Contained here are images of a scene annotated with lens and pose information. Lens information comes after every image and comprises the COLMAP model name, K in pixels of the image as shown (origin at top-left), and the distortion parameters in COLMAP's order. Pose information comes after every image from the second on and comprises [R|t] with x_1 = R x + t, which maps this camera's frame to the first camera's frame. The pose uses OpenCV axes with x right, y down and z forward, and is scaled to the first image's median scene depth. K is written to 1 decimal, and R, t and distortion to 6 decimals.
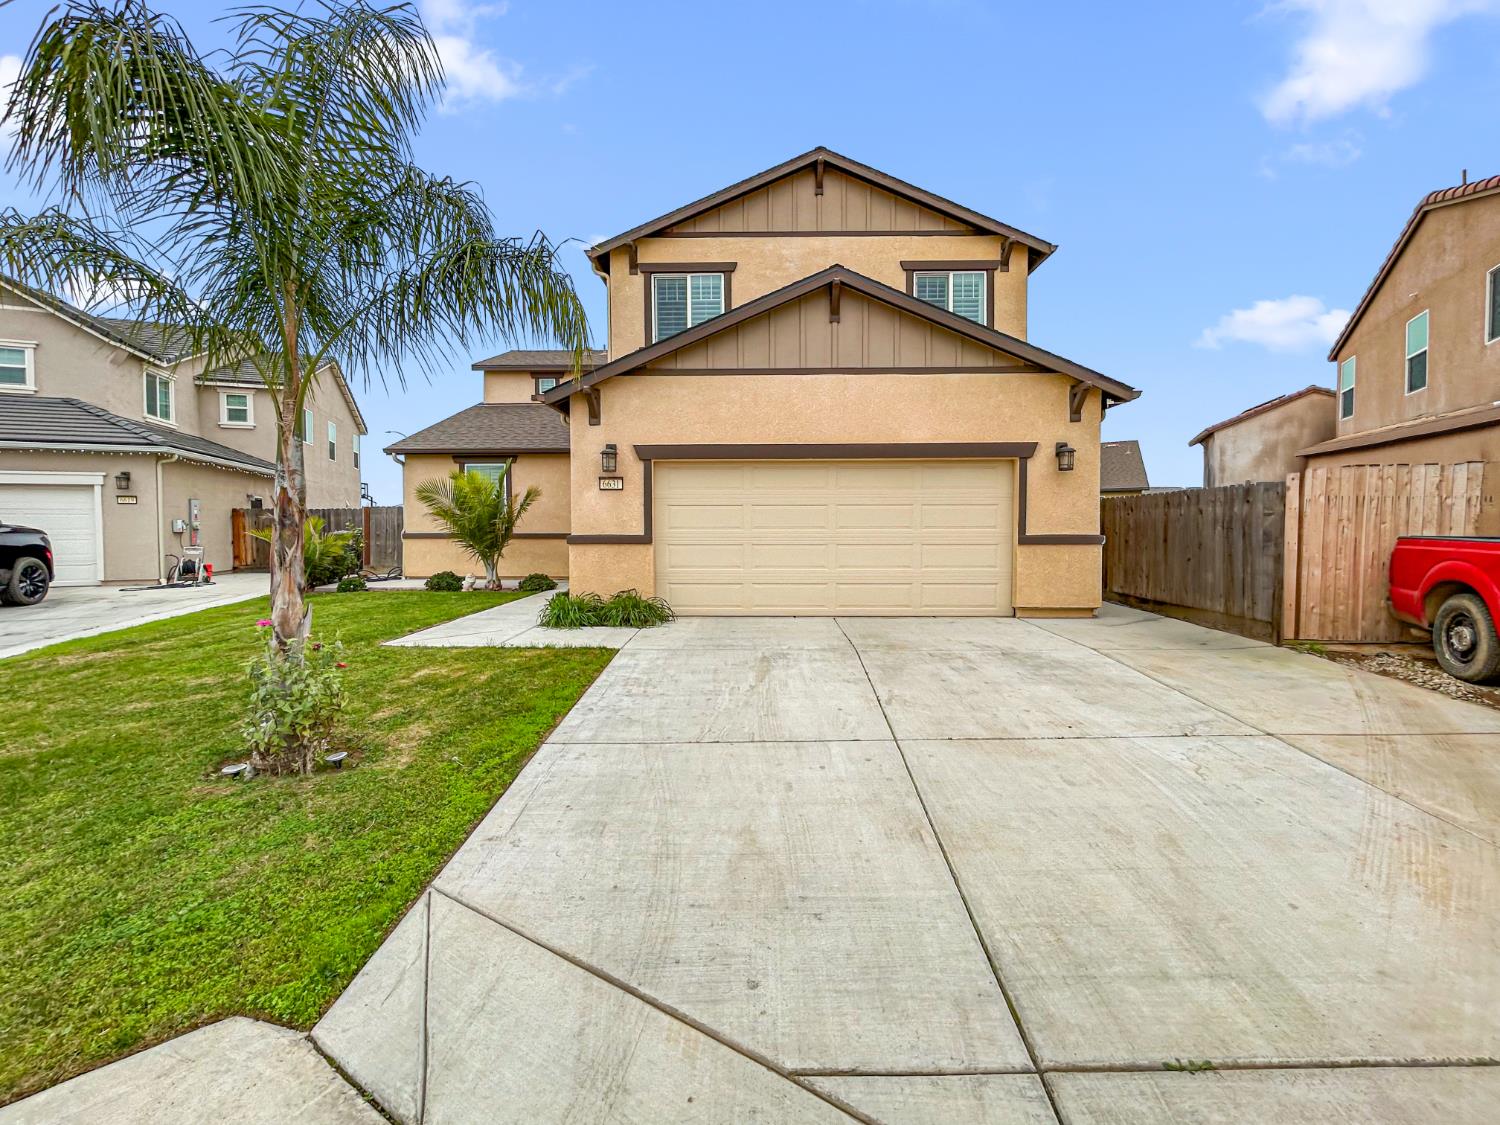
lens RADIAL K [[621.0, 0, 751.1], [0, 621.0, 525.2], [0, 0, 1]] dist [0.000171, 0.000025]
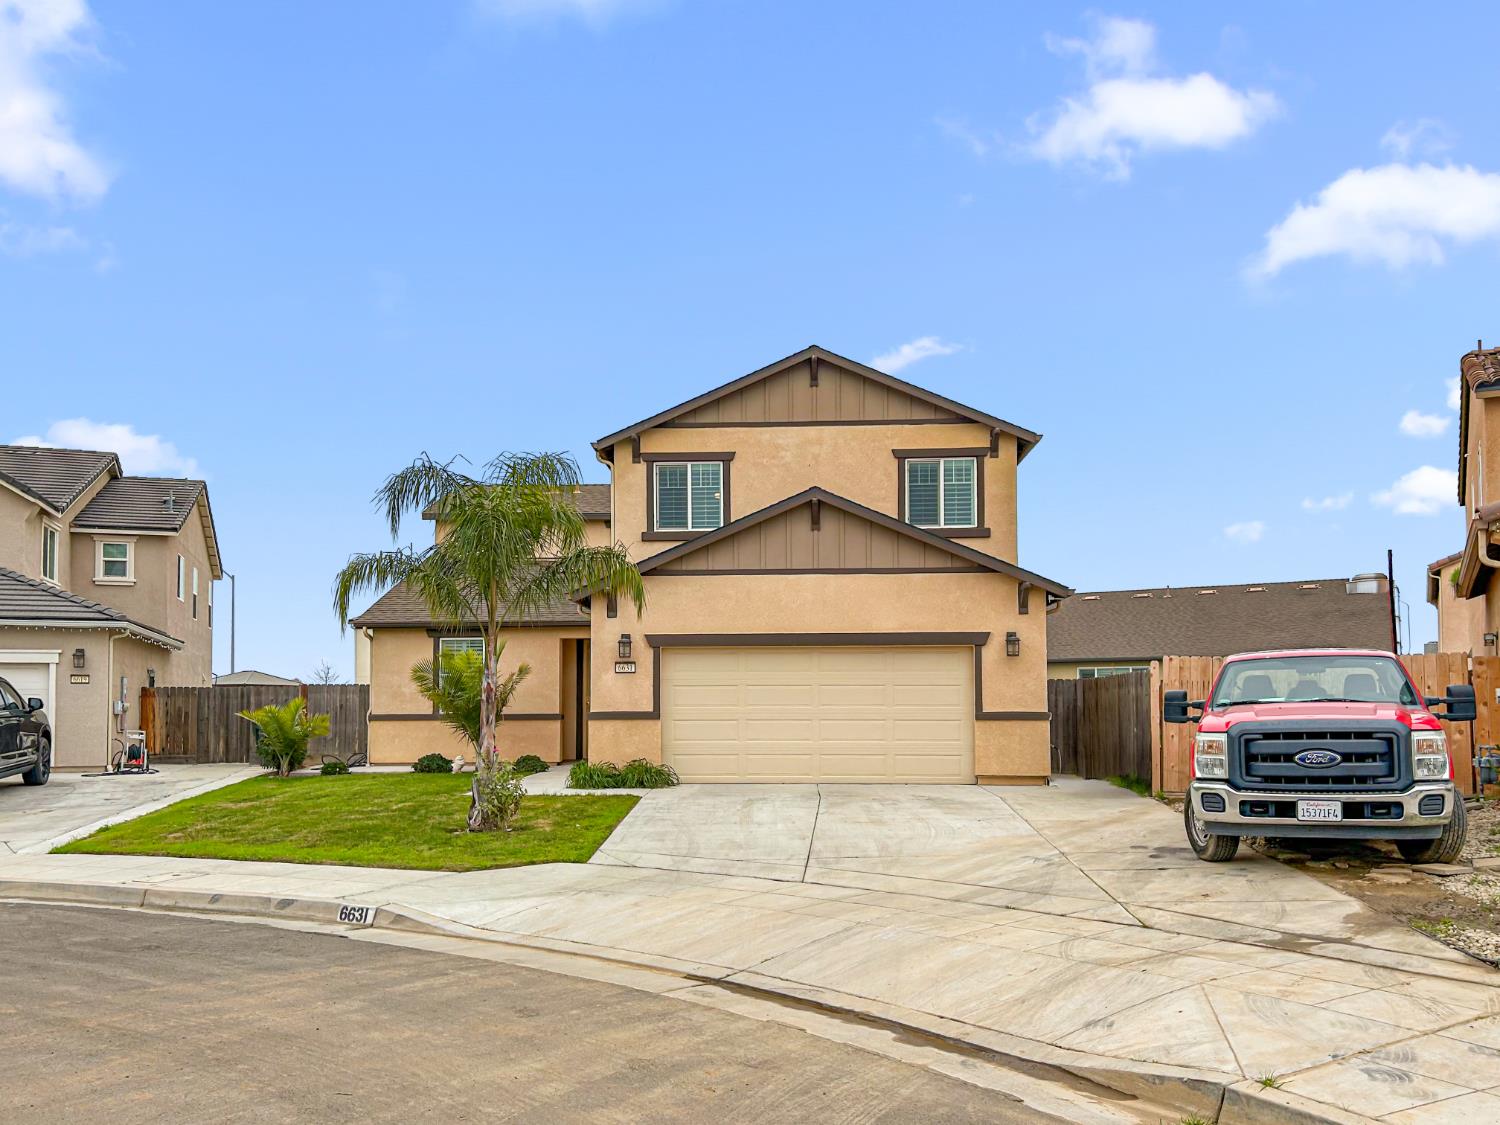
lens RADIAL K [[1149.5, 0, 756.4], [0, 1149.5, 607.3], [0, 0, 1]] dist [0.138445, -0.256854]
pose [[0.999836, -0.002543, -0.017908, 0.057666], [0.000985, 0.996249, -0.086522, 0.007543], [0.018061, 0.086490, 0.996089, -1.115130]]
